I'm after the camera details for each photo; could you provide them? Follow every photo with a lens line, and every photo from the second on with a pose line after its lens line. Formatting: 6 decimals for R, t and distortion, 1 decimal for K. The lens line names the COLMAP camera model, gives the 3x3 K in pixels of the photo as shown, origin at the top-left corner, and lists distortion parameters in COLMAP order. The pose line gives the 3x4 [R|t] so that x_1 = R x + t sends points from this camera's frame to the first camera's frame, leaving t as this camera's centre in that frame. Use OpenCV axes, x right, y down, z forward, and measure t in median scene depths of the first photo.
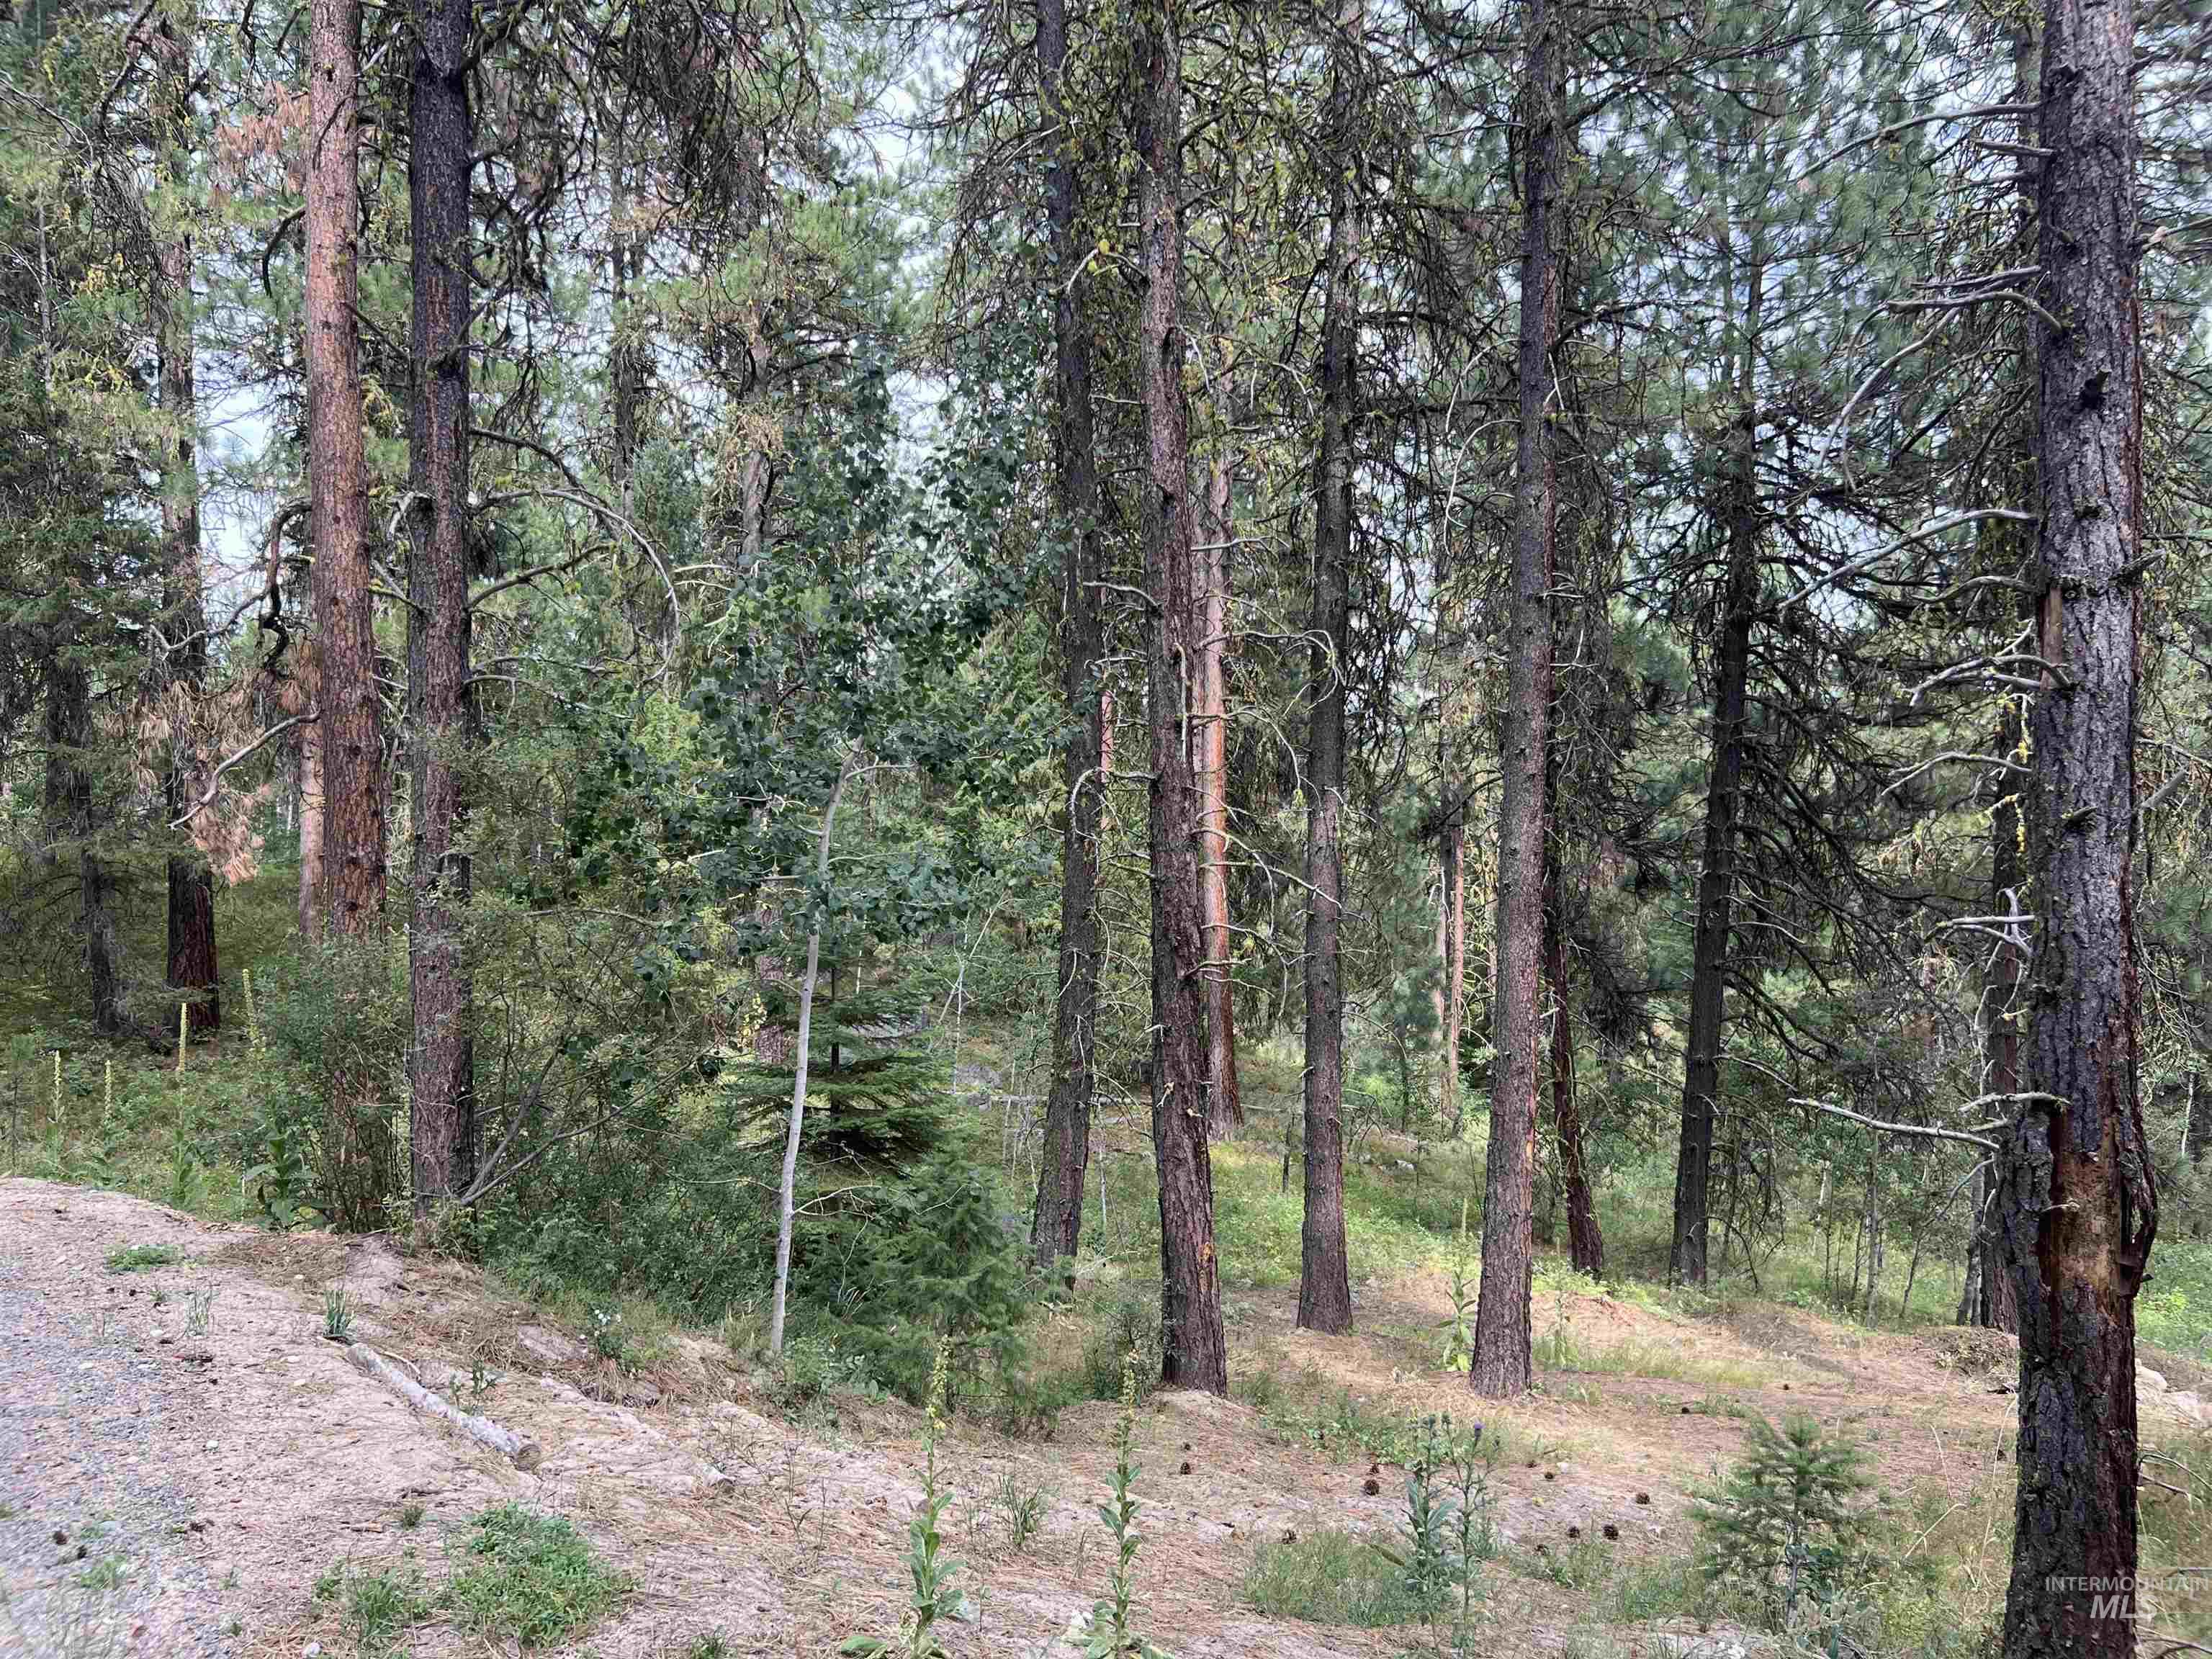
lens RADIAL K [[1670.4, 0, 1191.1], [0, 1670.4, 829.3], [0, 0, 1]] dist [0.027359, -0.041990]
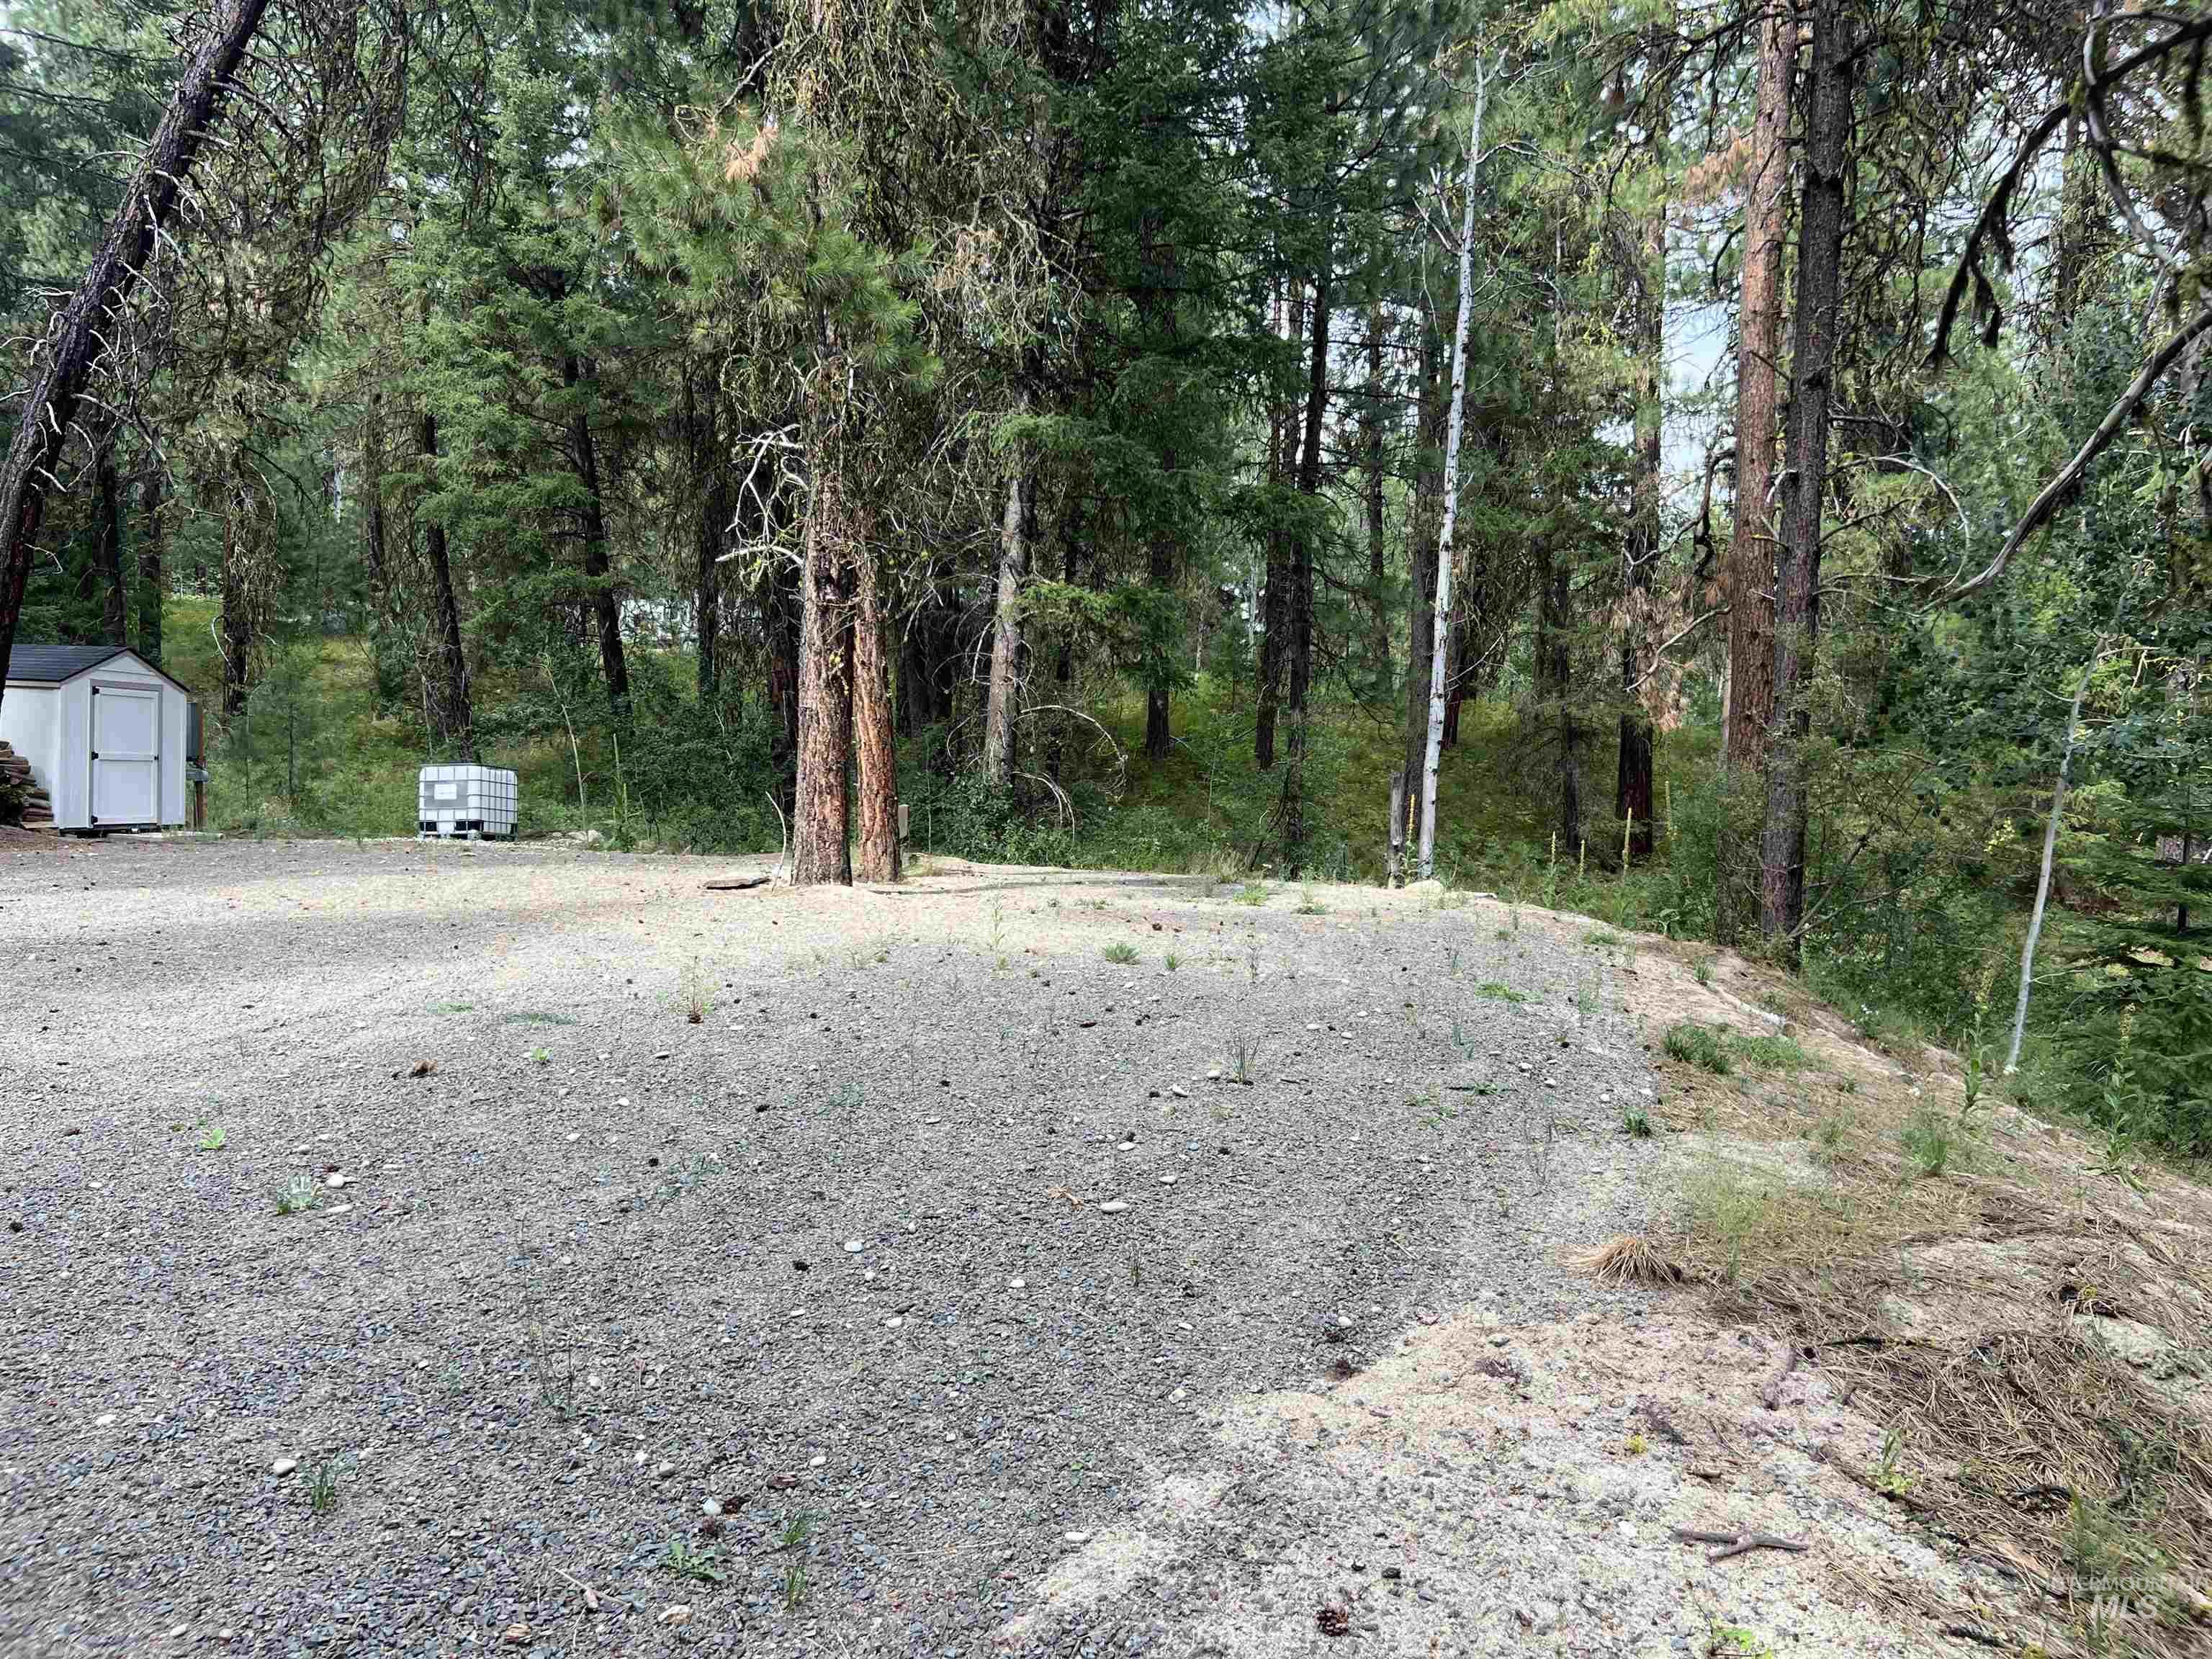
lens RADIAL K [[1699.7, 0, 1101.6], [0, 1699.7, 841.0], [0, 0, 1]] dist [0.068200, -0.053787]
pose [[0.666680, 0.083611, -0.740639, 0.163128], [-0.023466, 0.995550, 0.091266, 0.003522], [0.744974, -0.043466, 0.665675, -0.275145]]
